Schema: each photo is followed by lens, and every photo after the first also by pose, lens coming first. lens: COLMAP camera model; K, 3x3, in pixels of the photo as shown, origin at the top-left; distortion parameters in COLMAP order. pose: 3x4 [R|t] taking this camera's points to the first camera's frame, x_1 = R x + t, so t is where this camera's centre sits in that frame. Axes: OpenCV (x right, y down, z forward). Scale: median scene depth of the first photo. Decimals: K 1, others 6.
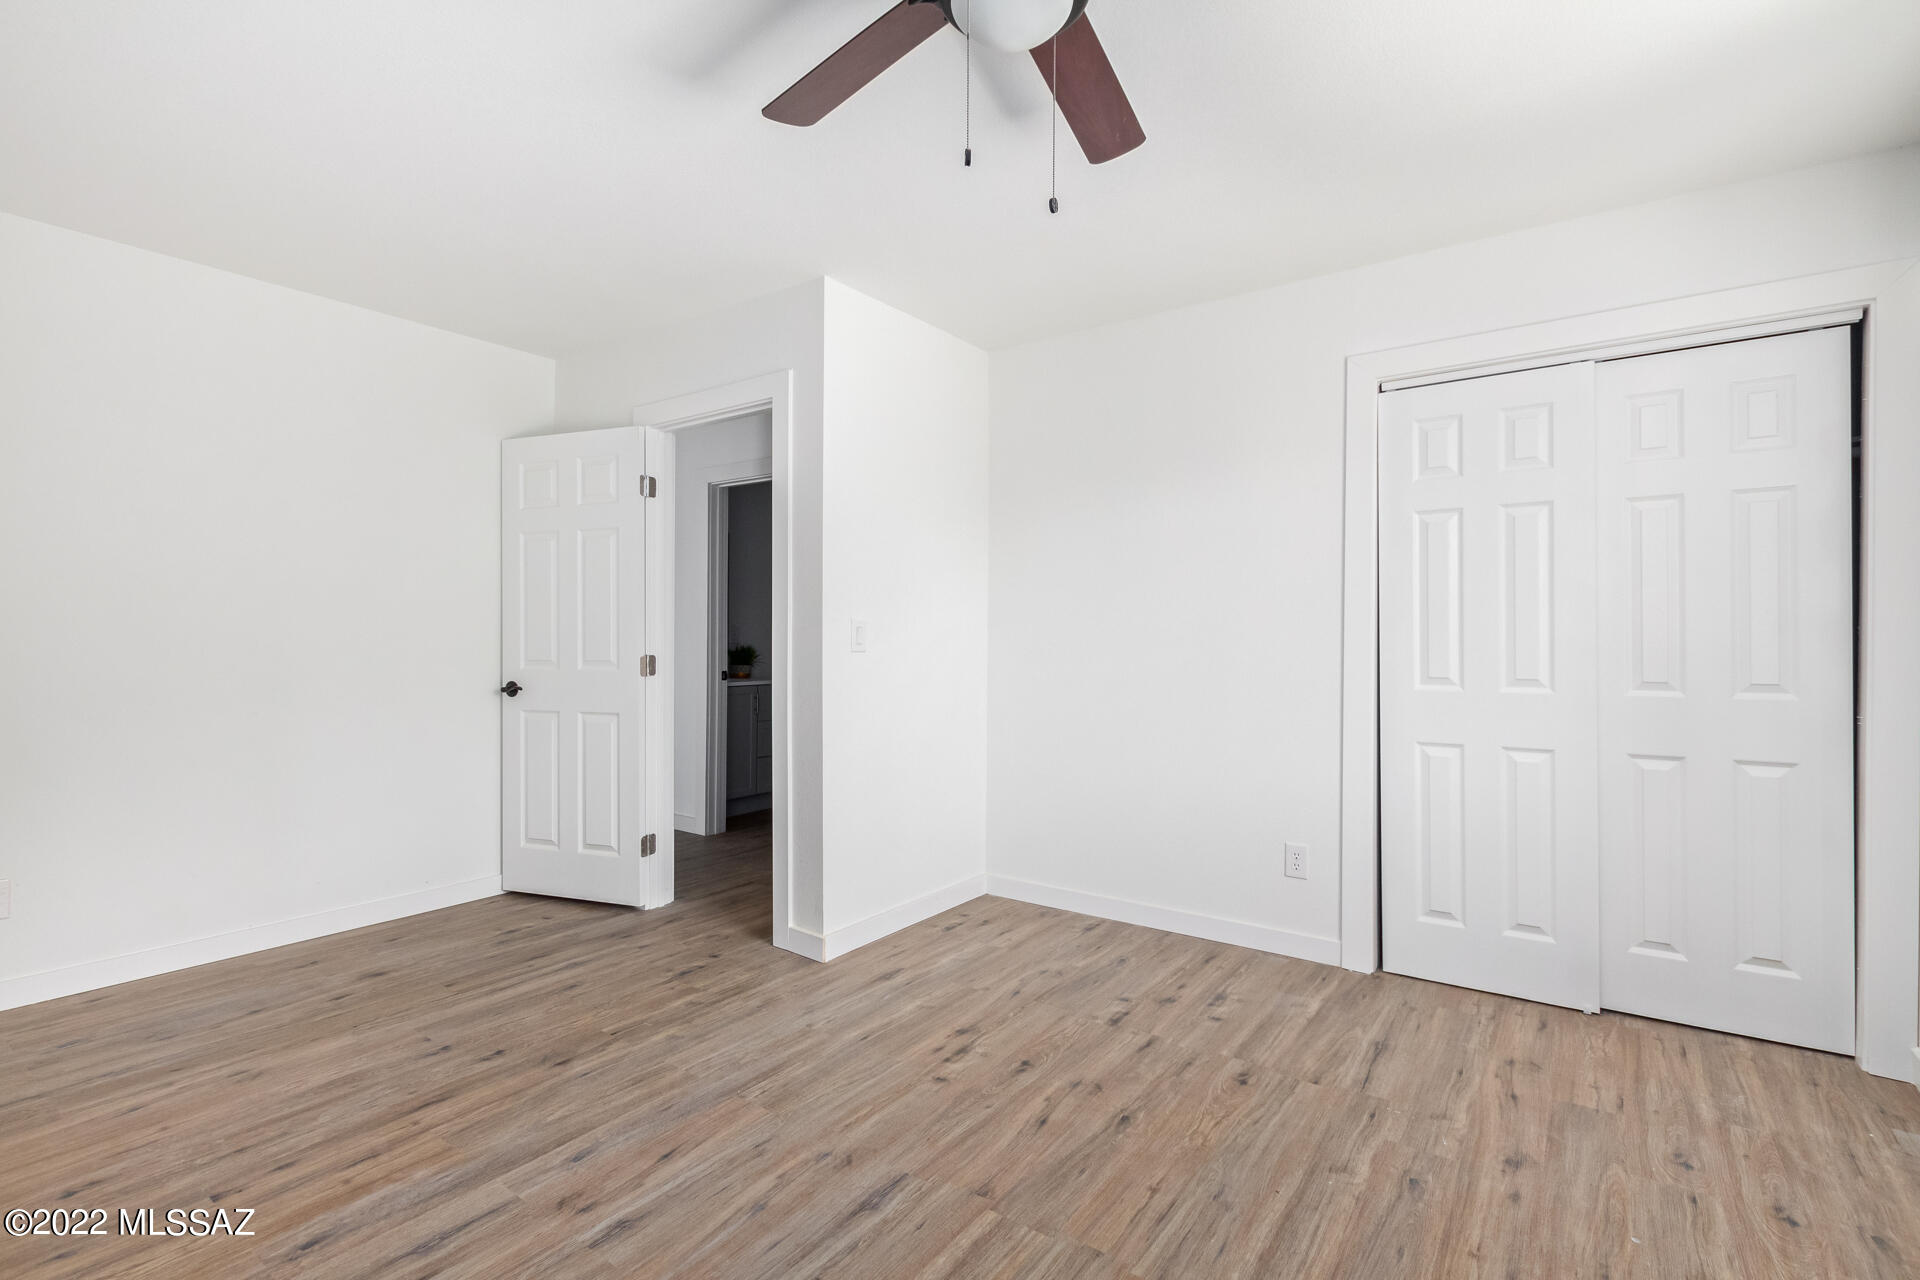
lens RADIAL K [[897.4, 0, 959.4], [0, 897.4, 641.9], [0, 0, 1]] dist [0.011127, -0.003857]
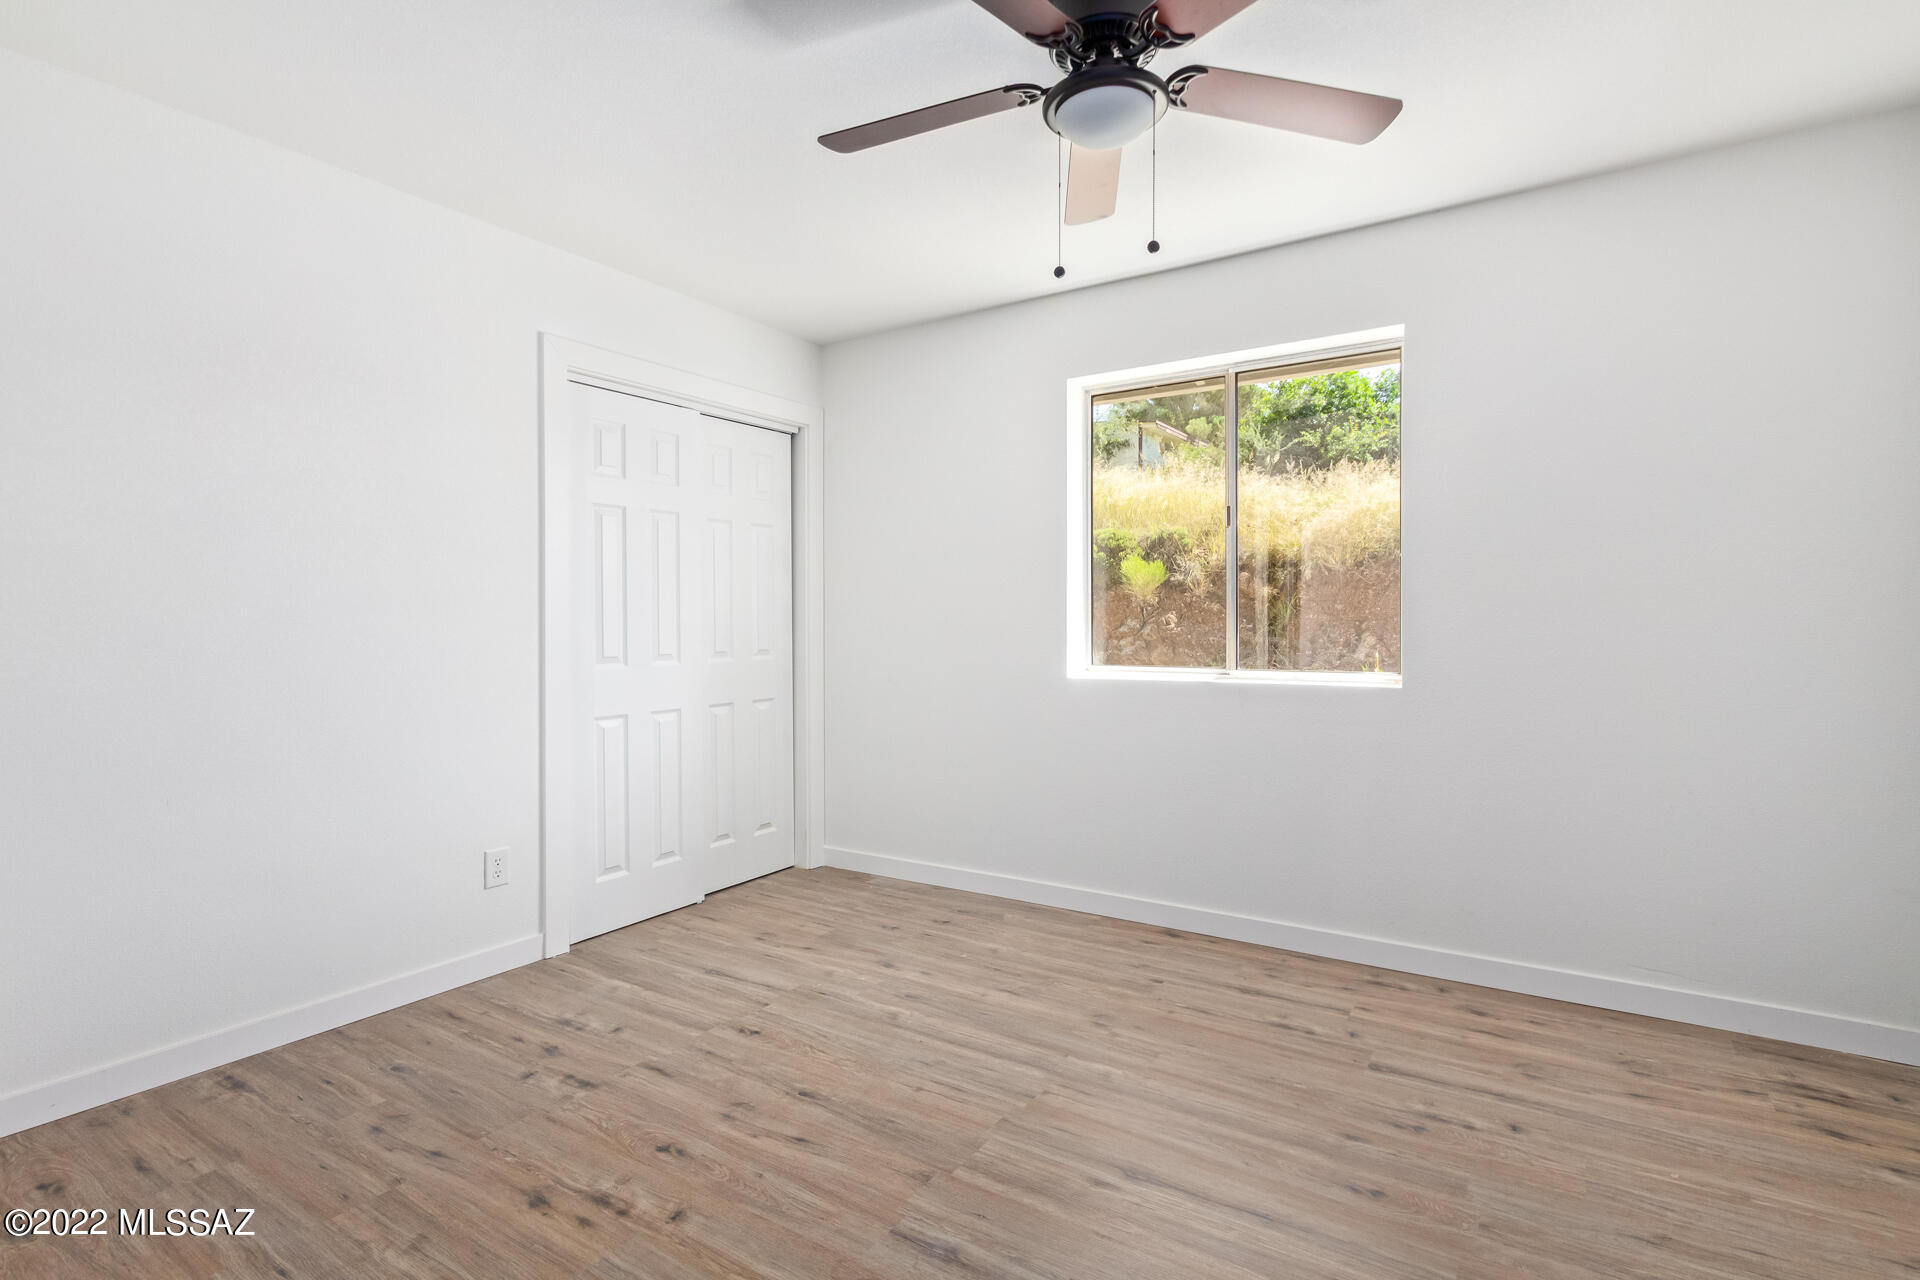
lens RADIAL K [[897.4, 0, 963.4], [0, 897.4, 640.5], [0, 0, 1]] dist [0.011127, -0.003857]
pose [[-0.027857, -0.024831, 0.999303, -0.712614], [0.008063, 0.999653, 0.025065, -0.006081], [-0.999579, 0.008756, -0.027648, 0.729134]]
